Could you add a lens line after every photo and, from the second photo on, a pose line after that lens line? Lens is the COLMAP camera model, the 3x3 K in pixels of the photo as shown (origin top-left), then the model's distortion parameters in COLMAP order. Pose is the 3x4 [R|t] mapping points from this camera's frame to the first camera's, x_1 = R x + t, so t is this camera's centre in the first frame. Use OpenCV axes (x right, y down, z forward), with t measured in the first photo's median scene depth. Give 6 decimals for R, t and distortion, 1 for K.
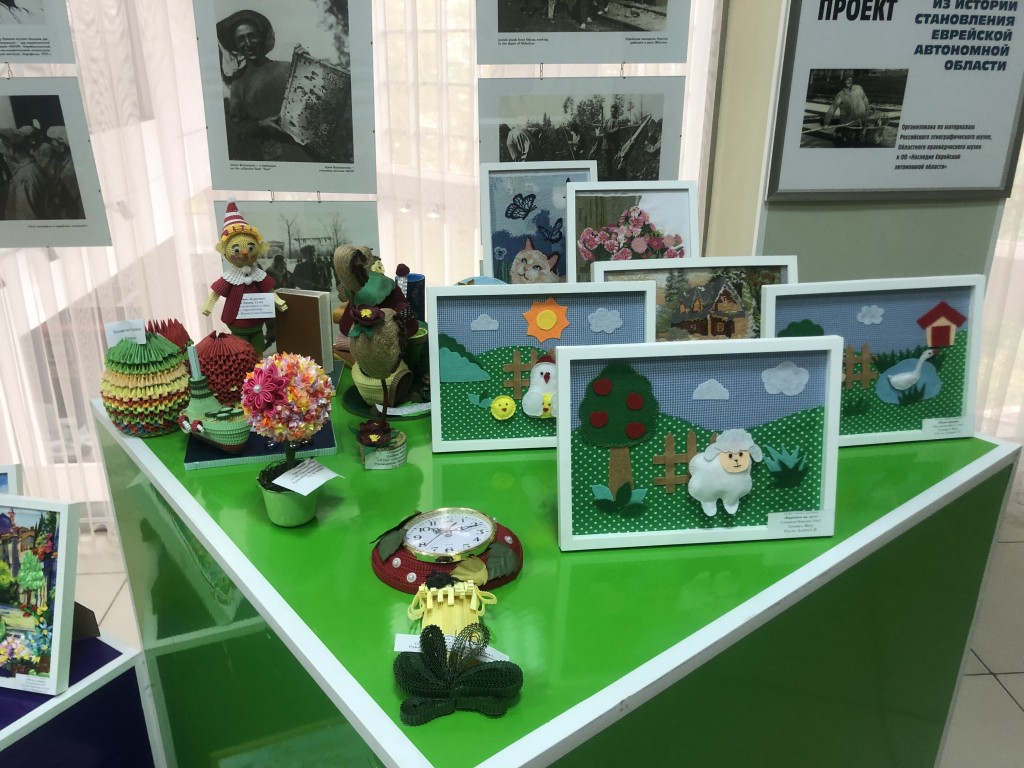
lens RADIAL K [[815.5, 0, 511.1], [0, 815.5, 384.1], [0, 0, 1]] dist [-0.002567, 0.000313]
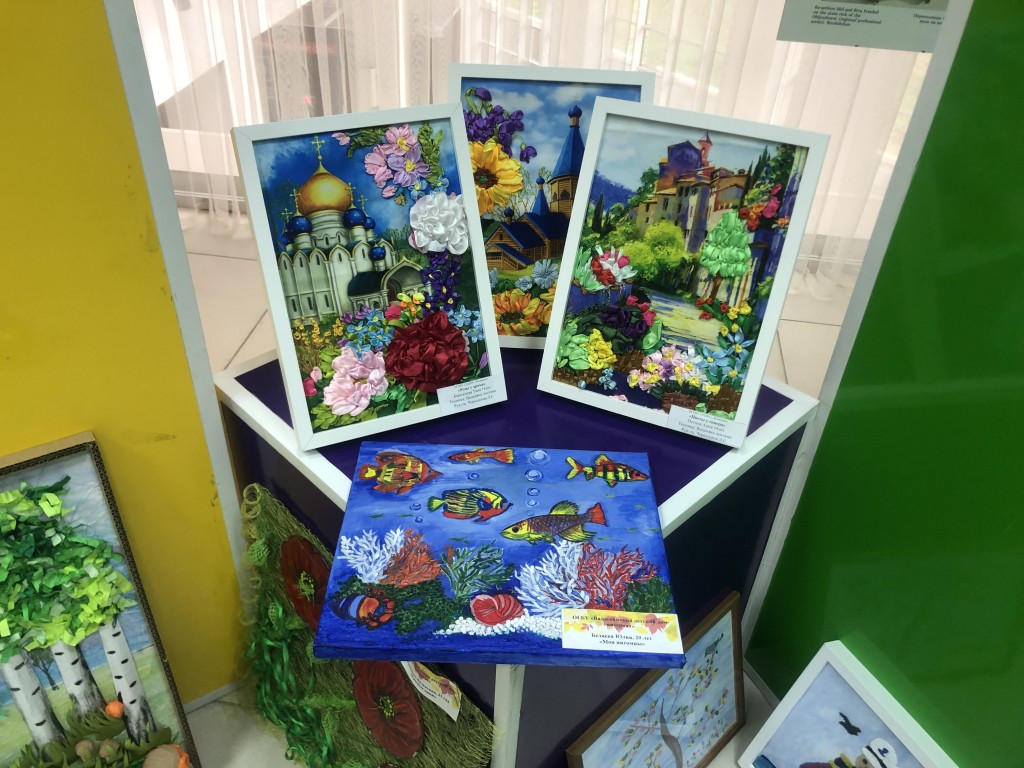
lens RADIAL K [[815.5, 0, 504.1], [0, 815.5, 390.3], [0, 0, 1]] dist [-0.002567, 0.000313]
pose [[0.975772, 0.162504, -0.146497, -0.643960], [-0.117789, 0.954441, 0.274169, 0.186186], [0.184376, -0.250271, 0.950458, 0.376349]]
